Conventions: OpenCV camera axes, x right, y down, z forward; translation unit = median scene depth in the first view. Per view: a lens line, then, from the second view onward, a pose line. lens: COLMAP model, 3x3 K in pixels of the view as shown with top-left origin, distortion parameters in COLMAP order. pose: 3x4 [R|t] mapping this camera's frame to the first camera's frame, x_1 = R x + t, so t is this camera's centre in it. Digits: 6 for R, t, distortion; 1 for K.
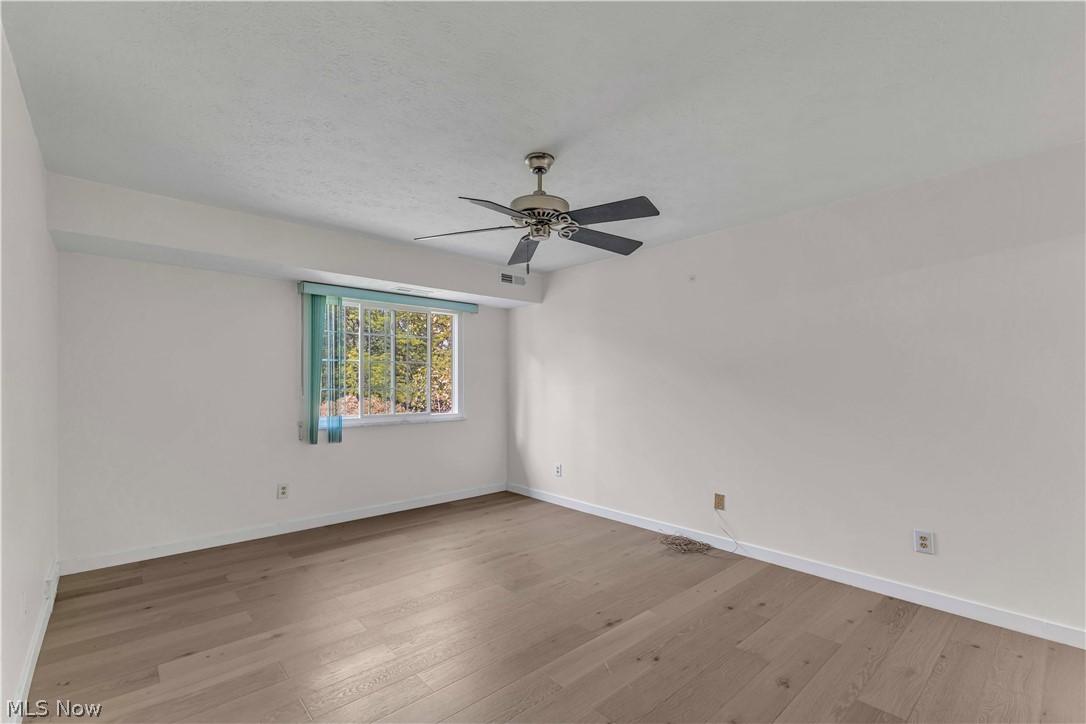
lens RADIAL K [[469.2, 0, 545.3], [0, 469.2, 365.1], [0, 0, 1]] dist [-0.000045, 0.000087]
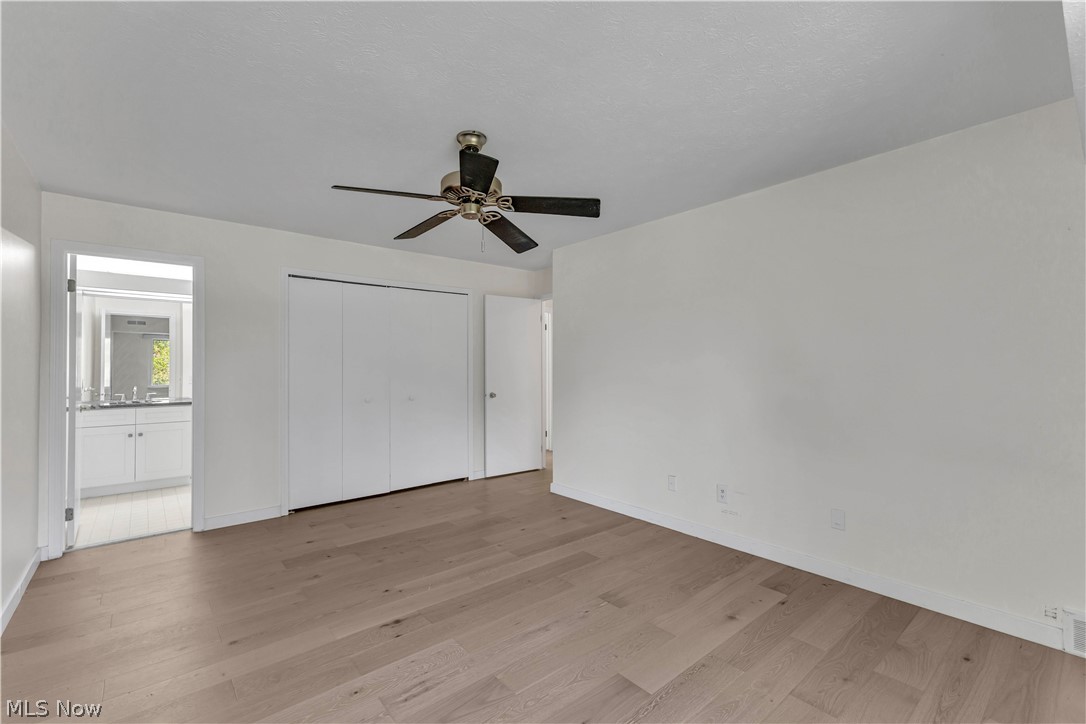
lens RADIAL K [[469.2, 0, 545.3], [0, 469.2, 365.1], [0, 0, 1]] dist [-0.000045, 0.000087]
pose [[-0.999577, 0.001287, 0.029060, -0.151792], [-0.000012, 0.999003, -0.044654, 0.059880], [-0.029088, -0.044635, -0.998580, 1.565976]]
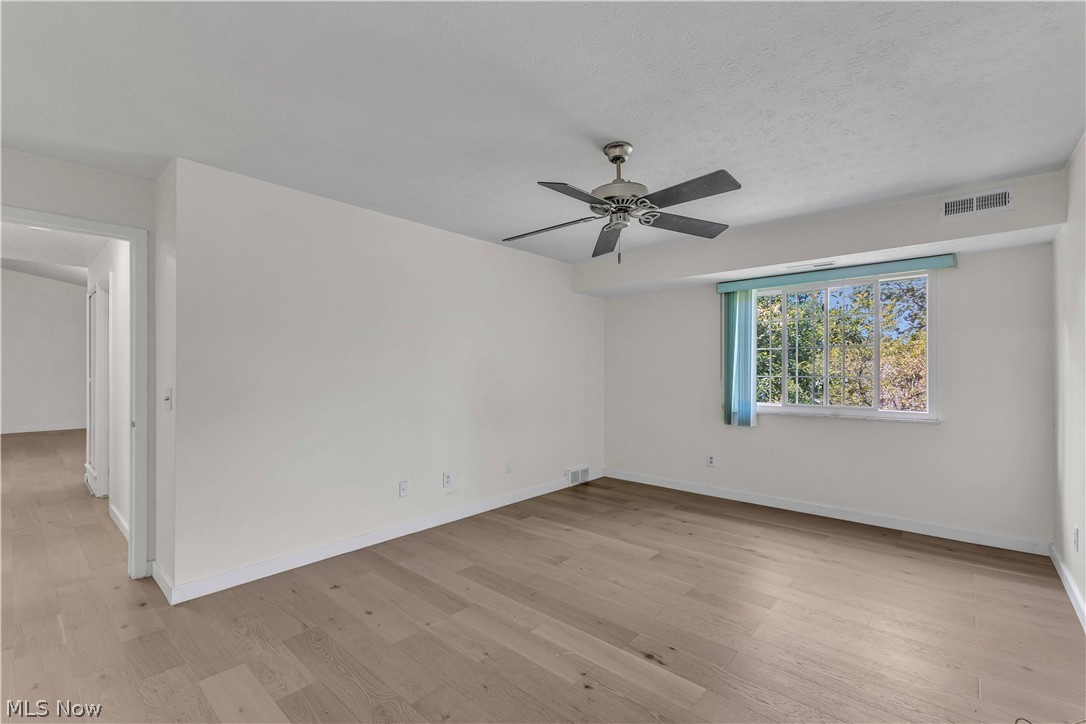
lens RADIAL K [[469.2, 0, 545.3], [0, 469.2, 365.1], [0, 0, 1]] dist [-0.000045, 0.000087]
pose [[0.111957, -0.008371, -0.993678, 0.772326], [0.039648, 0.999206, -0.003950, 0.015294], [0.992922, -0.038955, 0.112200, 0.587754]]
